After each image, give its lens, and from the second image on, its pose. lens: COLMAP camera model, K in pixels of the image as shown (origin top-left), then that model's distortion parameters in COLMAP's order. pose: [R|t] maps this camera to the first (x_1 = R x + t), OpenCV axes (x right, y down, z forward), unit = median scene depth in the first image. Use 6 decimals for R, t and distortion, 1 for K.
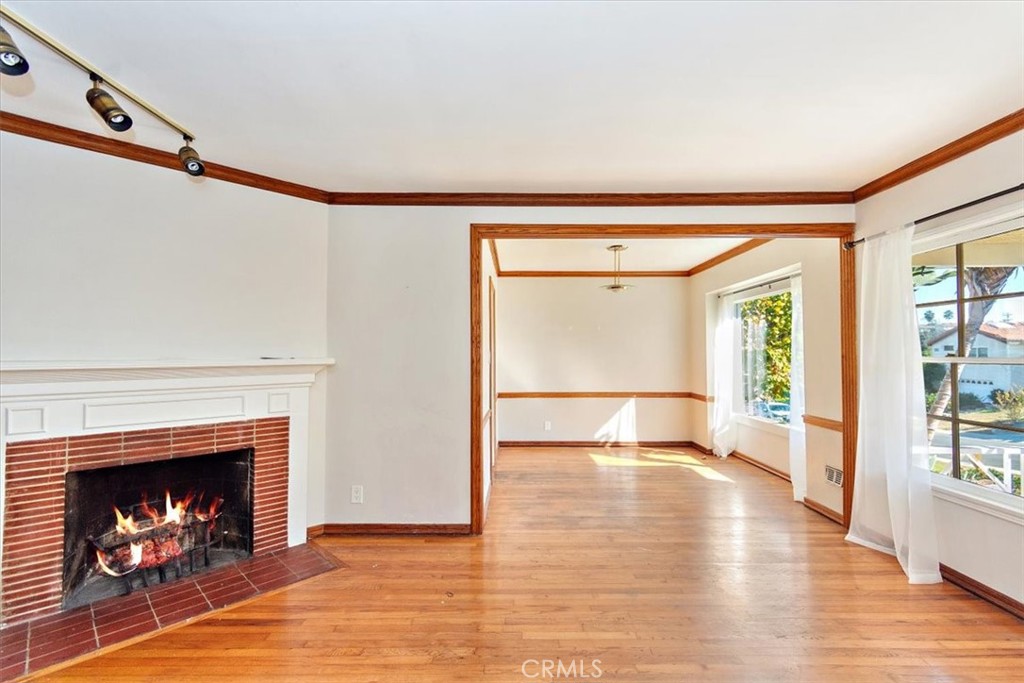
lens RADIAL K [[472.9, 0, 511.5], [0, 472.9, 340.4], [0, 0, 1]] dist [-0.009730, -0.007800]
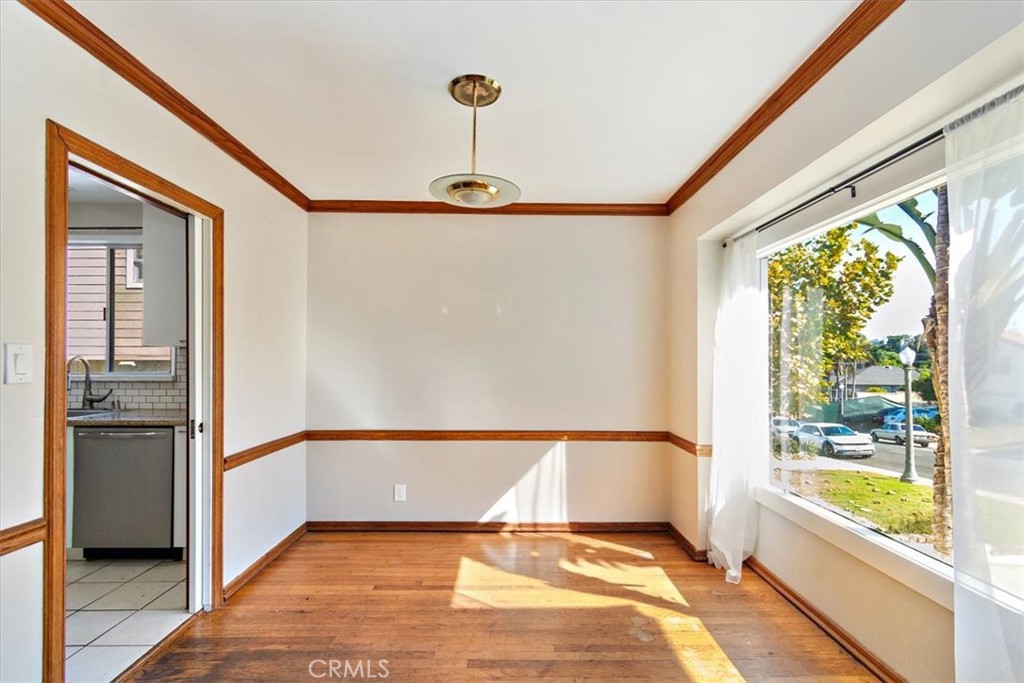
lens RADIAL K [[472.9, 0, 518.5], [0, 472.9, 356.2], [0, 0, 1]] dist [-0.009730, -0.007800]
pose [[0.999914, 0.005664, 0.011827, 0.220143], [-0.005884, 0.999810, 0.018595, 0.017065], [-0.011719, -0.018663, 0.999757, 0.509183]]
